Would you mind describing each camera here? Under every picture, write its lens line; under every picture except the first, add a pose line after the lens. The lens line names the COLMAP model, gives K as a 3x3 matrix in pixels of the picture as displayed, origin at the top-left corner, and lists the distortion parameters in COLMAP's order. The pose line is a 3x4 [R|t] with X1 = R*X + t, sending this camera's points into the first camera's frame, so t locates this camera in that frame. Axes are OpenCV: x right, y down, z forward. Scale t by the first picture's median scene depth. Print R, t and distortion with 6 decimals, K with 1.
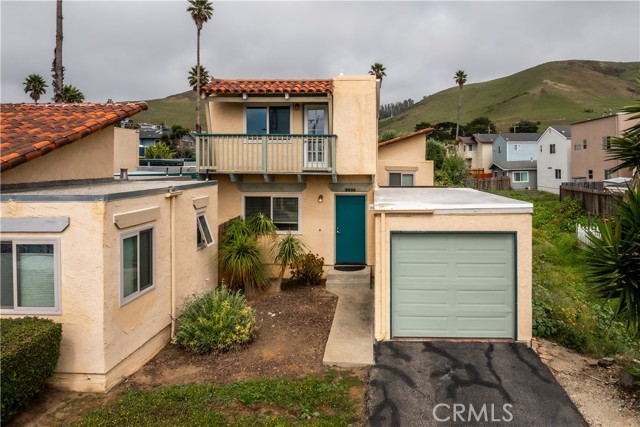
lens RADIAL K [[463.8, 0, 355.4], [0, 463.8, 161.2], [0, 0, 1]] dist [-0.025781, 0.005303]
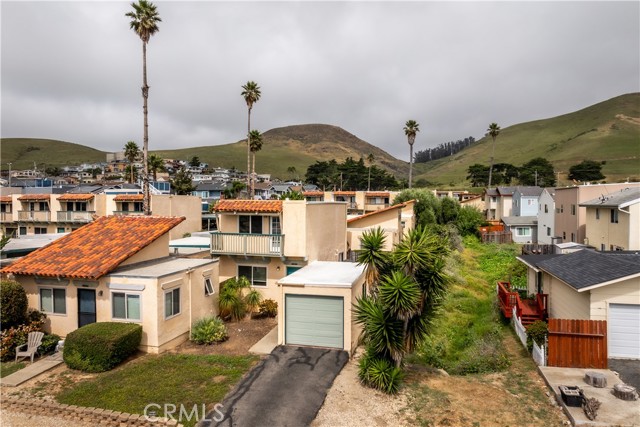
lens RADIAL K [[448.9, 0, 320.0], [0, 448.9, 213.5], [0, 0, 1]] dist [-0.026117, 0.003824]
pose [[0.977659, 0.008586, -0.210023, 0.465662], [-0.001610, 0.999442, 0.033364, -0.197565], [0.210192, -0.032281, 0.977127, -0.665548]]
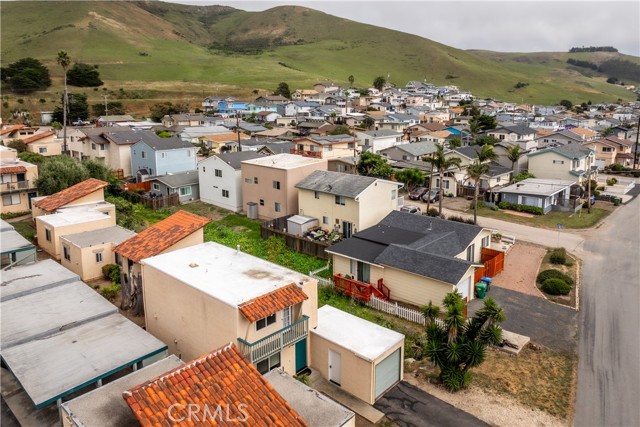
lens RADIAL K [[463.8, 0, 355.4], [0, 463.8, 161.2], [0, 0, 1]] dist [-0.025781, 0.005303]
pose [[0.603687, -0.110613, 0.789510, -1.404756], [-0.012537, 0.988888, 0.148132, -1.007018], [-0.797123, -0.099323, 0.595592, -0.273338]]
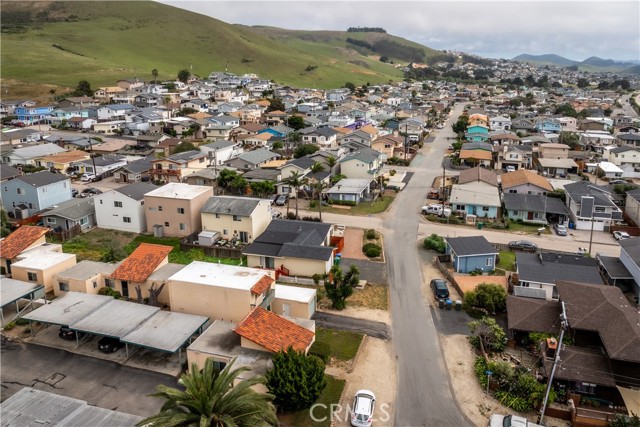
lens RADIAL K [[463.8, 0, 355.4], [0, 463.8, 161.2], [0, 0, 1]] dist [-0.025781, 0.005303]
pose [[0.201961, -0.191822, 0.960425, -3.597705], [-0.015409, 0.979889, 0.198950, -1.985297], [-0.979272, -0.054979, 0.194944, -0.434046]]
